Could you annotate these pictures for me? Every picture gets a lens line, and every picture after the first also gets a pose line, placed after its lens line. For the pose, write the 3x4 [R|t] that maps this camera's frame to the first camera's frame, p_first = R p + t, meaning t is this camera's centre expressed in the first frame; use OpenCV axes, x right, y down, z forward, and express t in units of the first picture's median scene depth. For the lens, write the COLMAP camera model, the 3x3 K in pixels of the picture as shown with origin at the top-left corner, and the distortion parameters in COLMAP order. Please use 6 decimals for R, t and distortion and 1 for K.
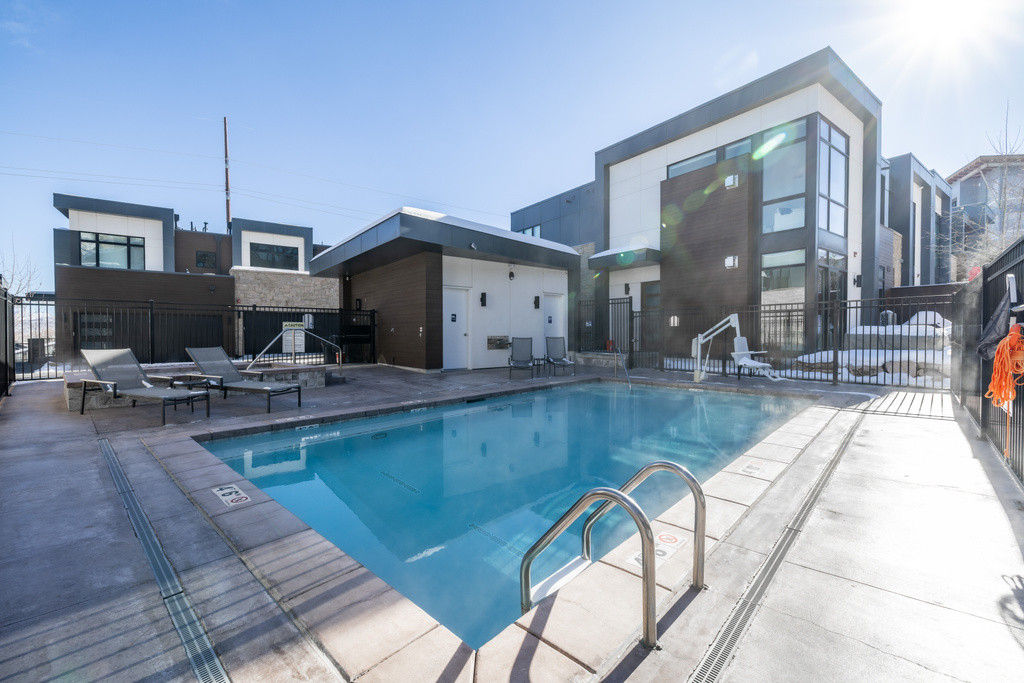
lens RADIAL K [[435.5, 0, 510.5], [0, 435.5, 339.8], [0, 0, 1]] dist [-0.001816, -0.000288]
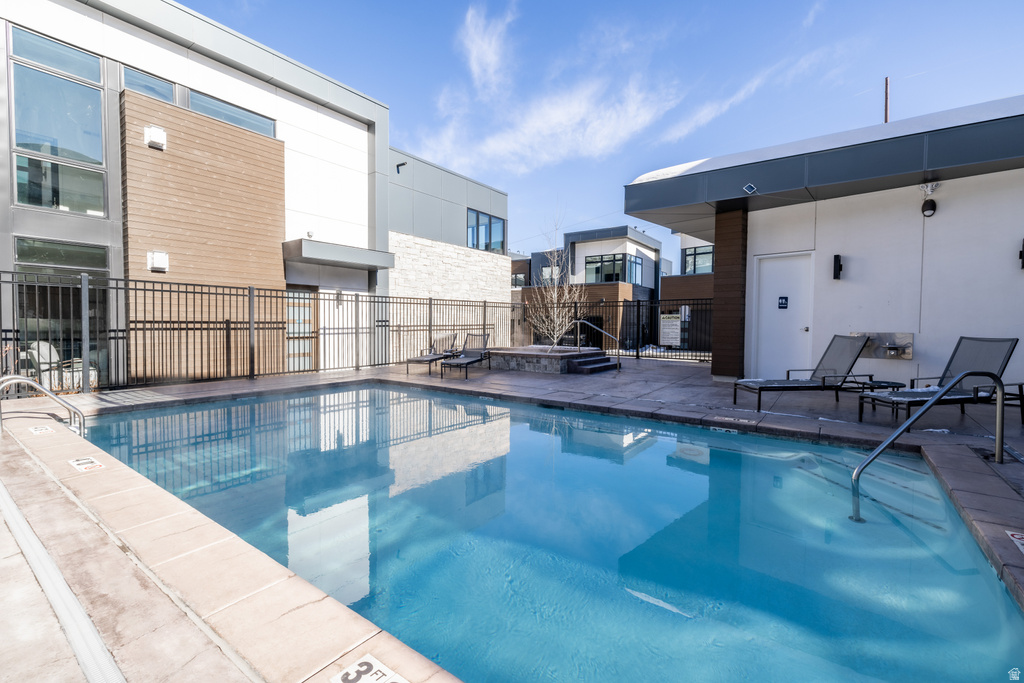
lens RADIAL K [[435.5, 0, 513.7], [0, 435.5, 338.0], [0, 0, 1]] dist [-0.001816, -0.000288]
pose [[0.114149, 0.032661, -0.992927, 0.463571], [-0.020164, 0.999330, 0.030554, -0.009721], [0.993259, 0.016533, 0.114731, 0.530266]]
